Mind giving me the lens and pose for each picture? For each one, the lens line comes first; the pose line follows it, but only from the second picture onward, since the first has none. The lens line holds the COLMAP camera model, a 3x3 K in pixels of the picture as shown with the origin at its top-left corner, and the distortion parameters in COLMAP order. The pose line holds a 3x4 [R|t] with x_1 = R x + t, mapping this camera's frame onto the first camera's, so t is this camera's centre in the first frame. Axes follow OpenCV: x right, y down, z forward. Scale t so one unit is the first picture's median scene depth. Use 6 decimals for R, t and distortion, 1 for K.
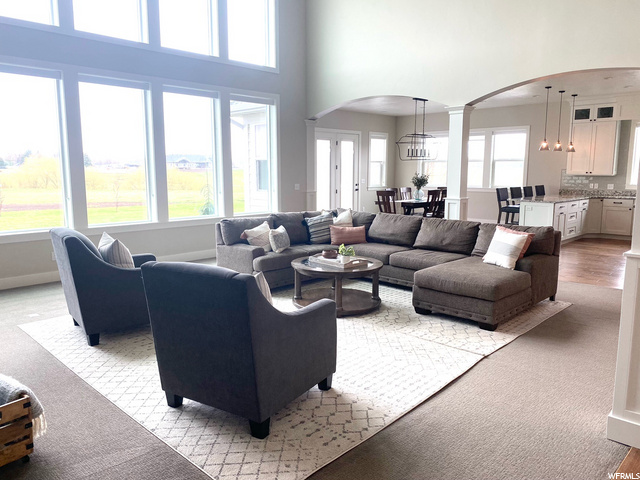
lens RADIAL K [[486.3, 0, 323.0], [0, 486.3, 238.8], [0, 0, 1]] dist [0.083812, -0.139012]
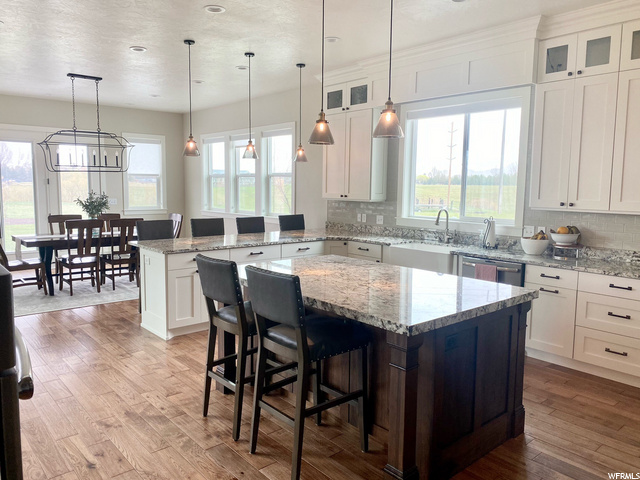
lens RADIAL K [[486.3, 0, 323.0], [0, 486.3, 238.8], [0, 0, 1]] dist [0.083812, -0.139012]
pose [[0.996311, 0.018145, -0.083875, 0.567300], [-0.021071, 0.999195, -0.034130, -0.061571], [0.083189, 0.035771, 0.995892, 0.408620]]
